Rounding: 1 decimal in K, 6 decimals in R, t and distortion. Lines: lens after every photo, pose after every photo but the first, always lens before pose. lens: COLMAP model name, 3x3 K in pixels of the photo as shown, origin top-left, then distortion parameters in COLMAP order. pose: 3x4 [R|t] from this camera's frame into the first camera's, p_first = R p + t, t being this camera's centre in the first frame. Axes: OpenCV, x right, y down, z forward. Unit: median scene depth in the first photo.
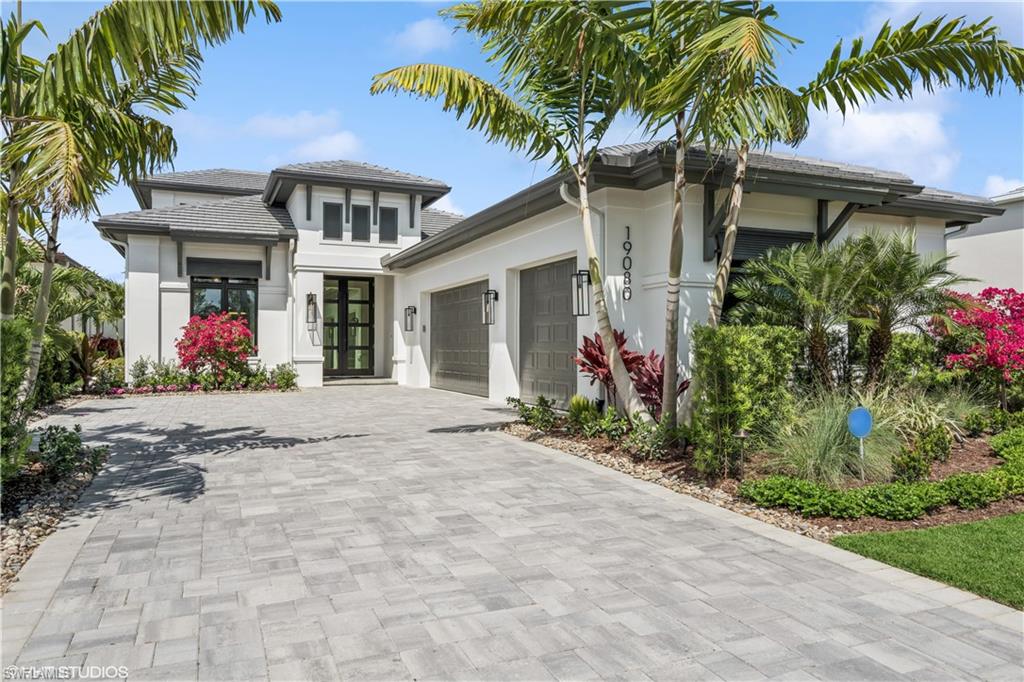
lens RADIAL K [[705.2, 0, 512.0], [0, 705.2, 341.0], [0, 0, 1]] dist [0.008272, 0.001947]
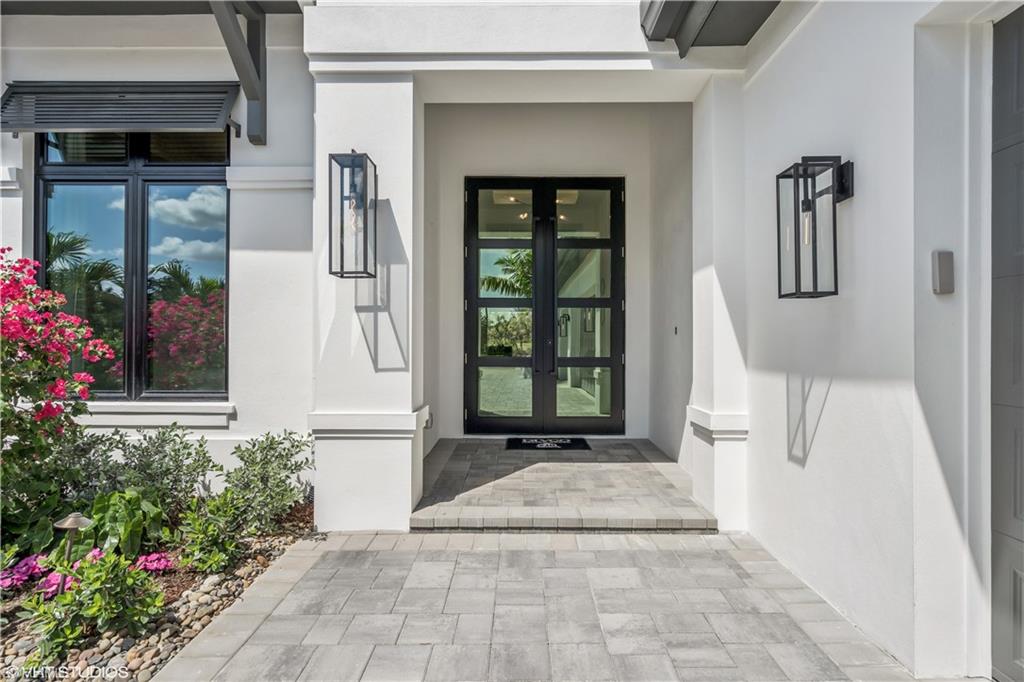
lens RADIAL K [[526.7, 0, 512.0], [0, 526.7, 341.0], [0, 0, 1]] dist [-0.000885, -0.000172]
pose [[0.911124, -0.001361, -0.412131, -0.157191], [0.003117, 0.999989, 0.003590, -0.004048], [0.412121, -0.004555, 0.911118, 0.840394]]
